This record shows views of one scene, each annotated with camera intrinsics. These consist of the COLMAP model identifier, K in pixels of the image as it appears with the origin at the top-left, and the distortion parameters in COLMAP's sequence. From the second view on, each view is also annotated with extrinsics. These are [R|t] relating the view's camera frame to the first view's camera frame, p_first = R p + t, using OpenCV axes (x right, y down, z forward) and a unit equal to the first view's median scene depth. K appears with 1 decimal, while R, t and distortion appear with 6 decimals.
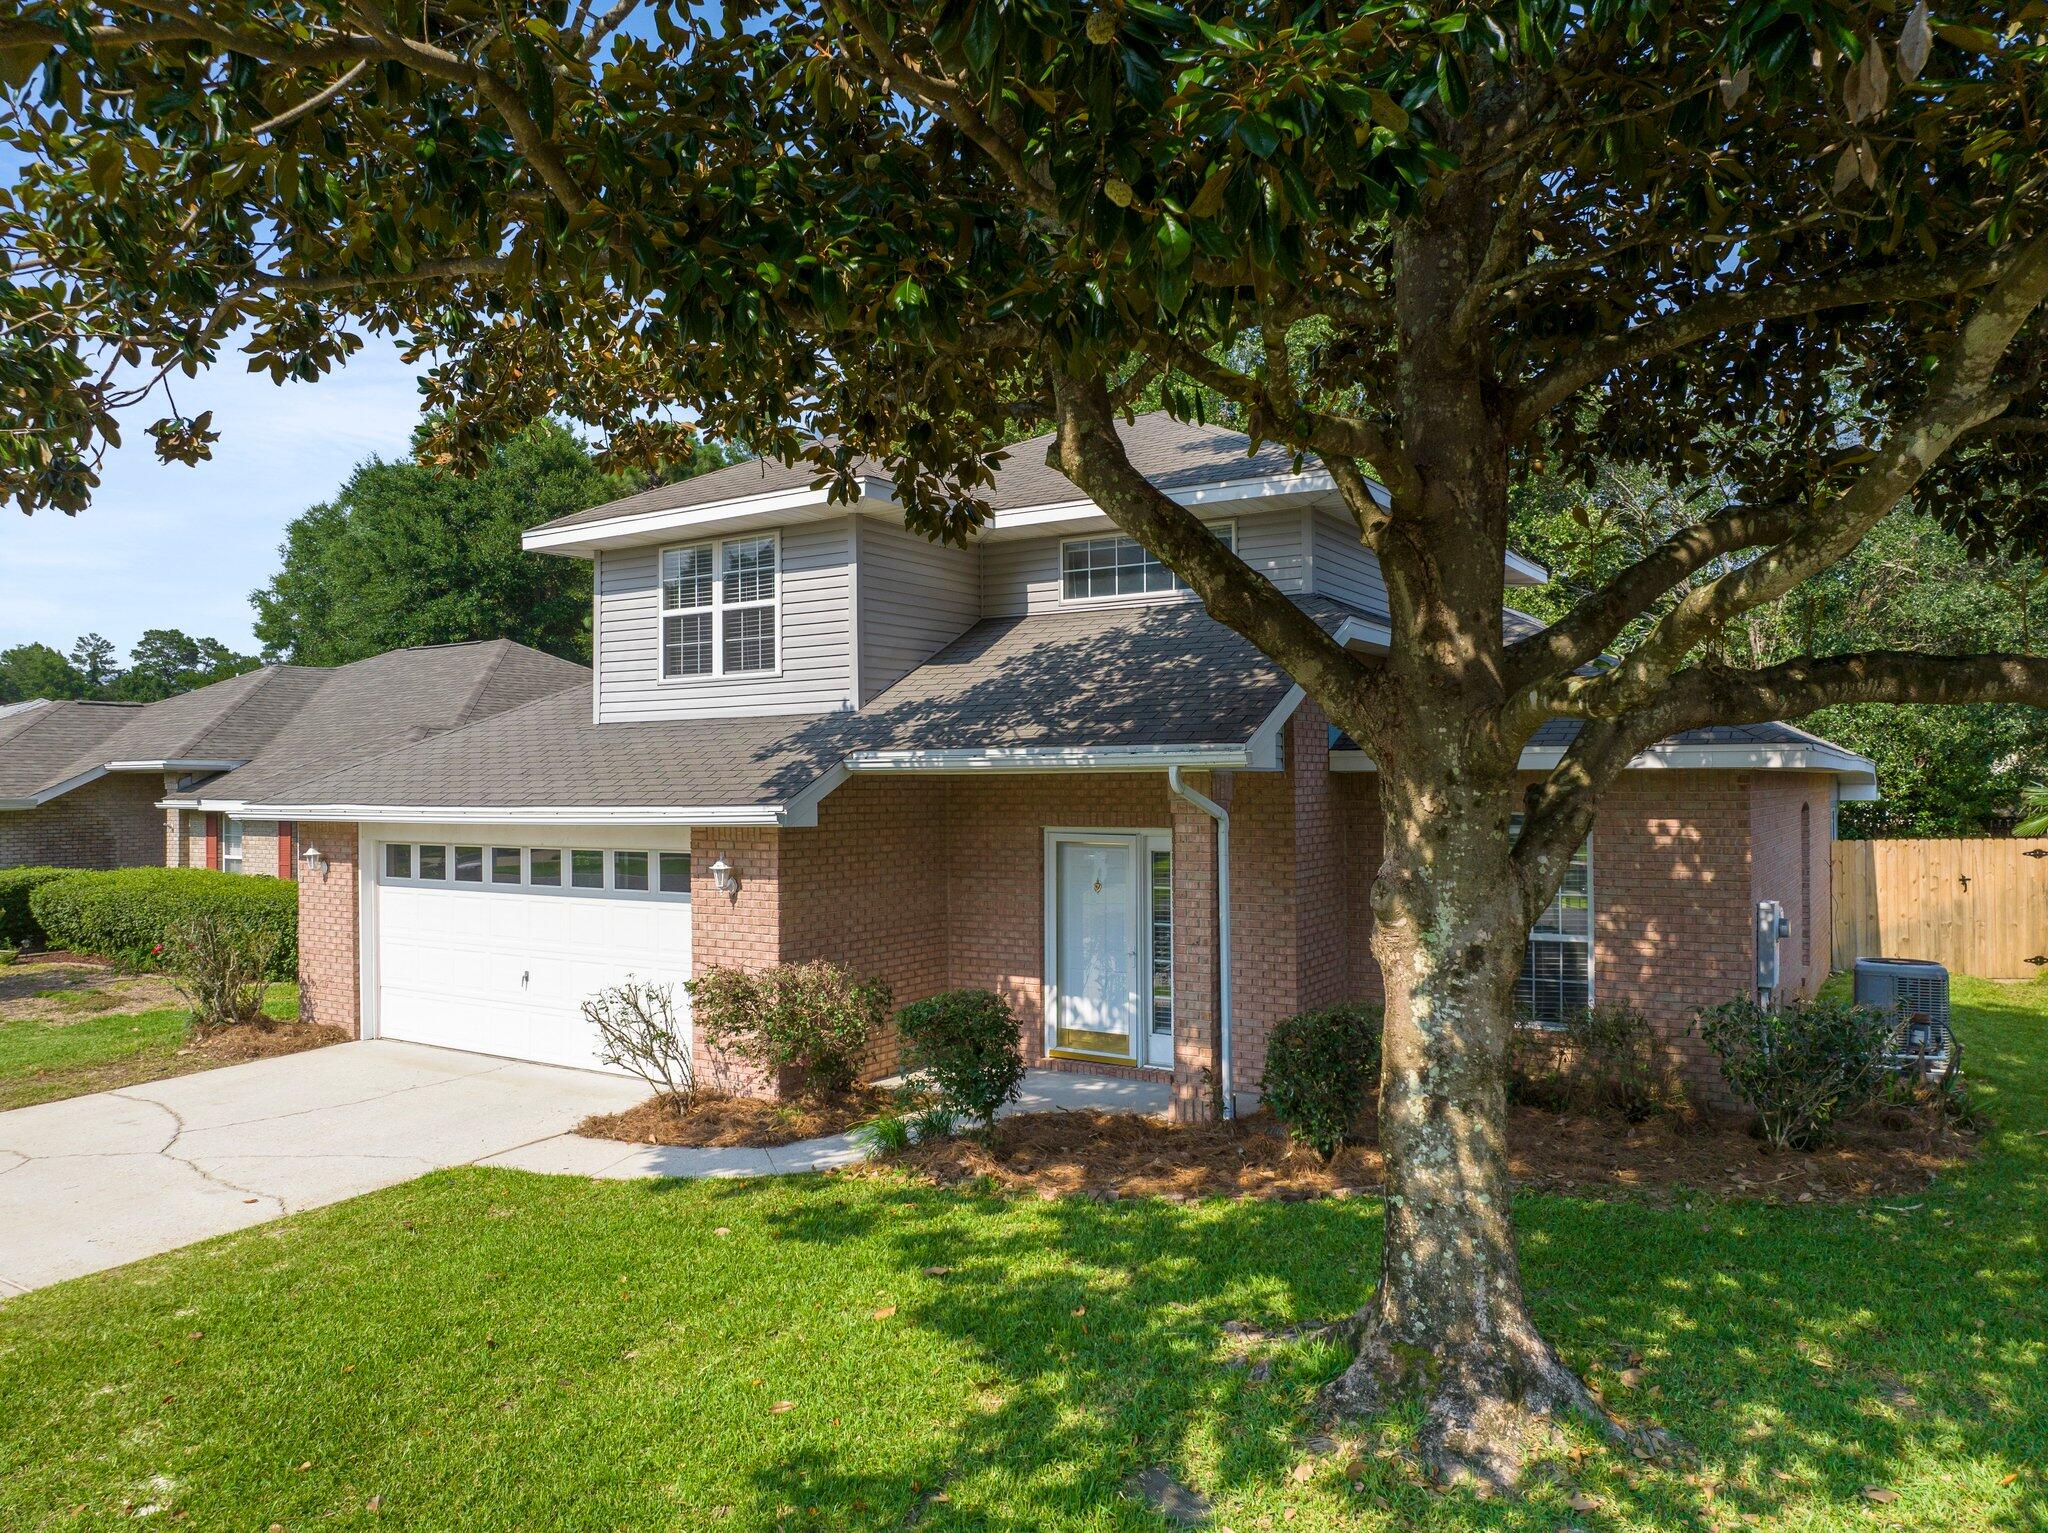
lens RADIAL K [[1432.4, 0, 1037.1], [0, 1432.4, 768.9], [0, 0, 1]] dist [-0.051123, -0.001651]
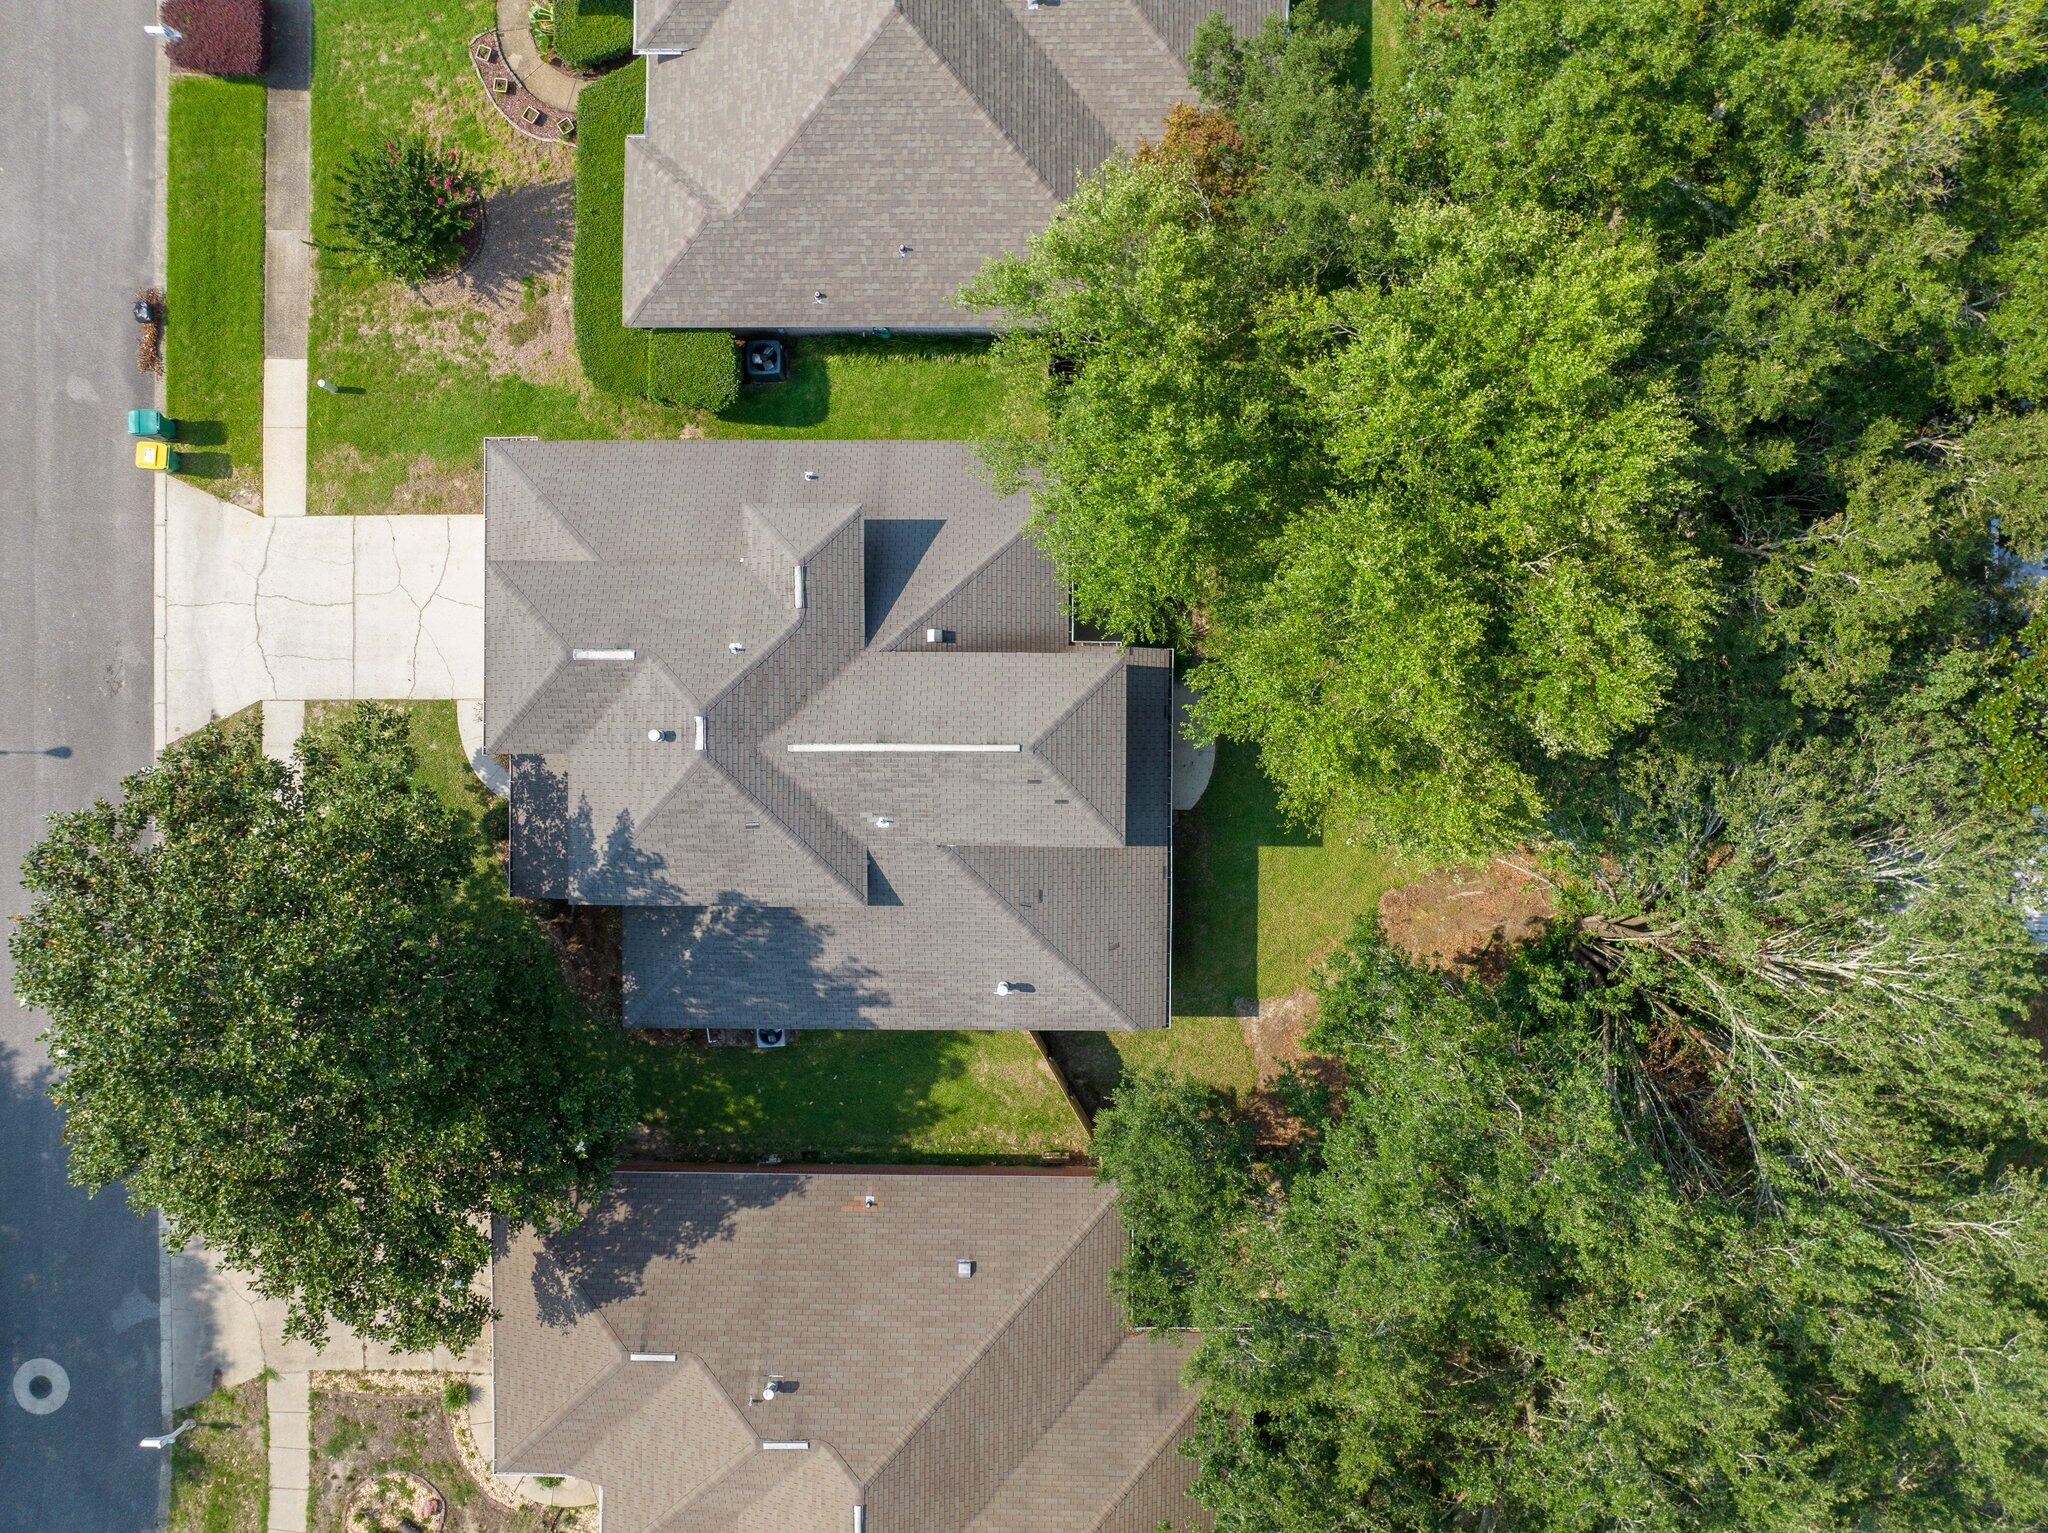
lens RADIAL K [[1440.5, 0, 1024.0], [0, 1440.5, 766.5], [0, 0, 1]] dist [-0.032670, -0.004969]
pose [[0.532280, 0.846337, 0.019781, 0.358106], [0.008273, -0.028565, 0.999558, -2.714435], [0.846528, -0.531881, -0.022206, 1.753772]]
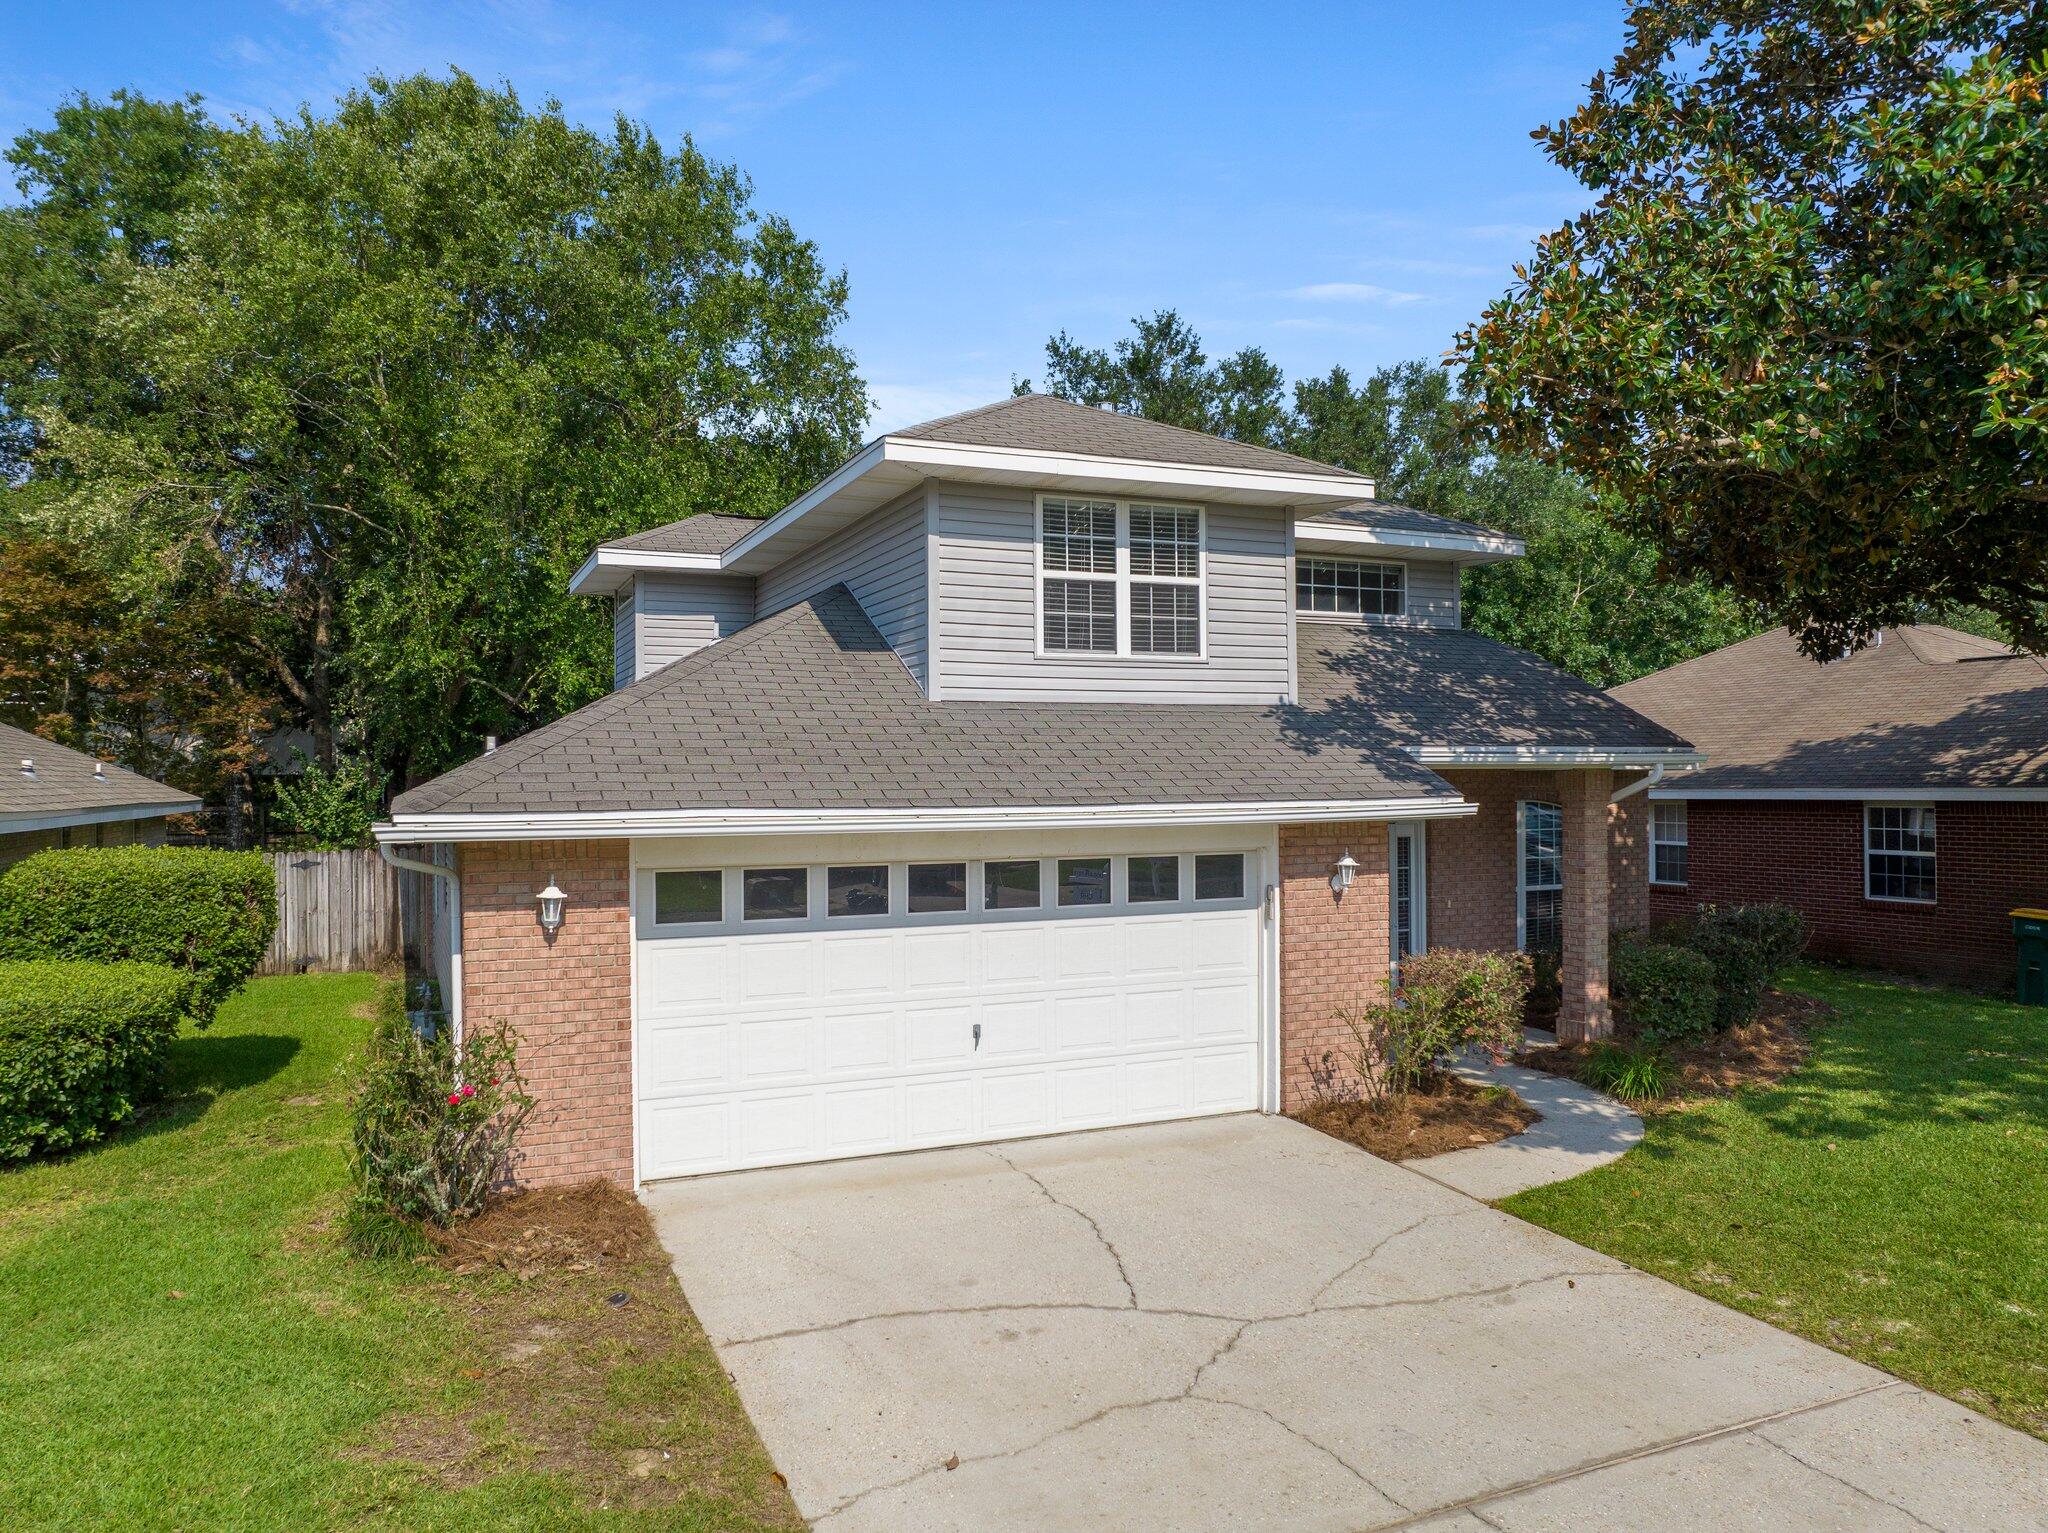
lens RADIAL K [[1440.5, 0, 1024.0], [0, 1440.5, 766.5], [0, 0, 1]] dist [-0.032670, -0.004969]
pose [[0.556546, 0.012407, 0.830724, -1.021850], [-0.005165, 0.999921, -0.011473, 0.014138], [-0.830800, 0.002094, 0.556566, 0.575896]]
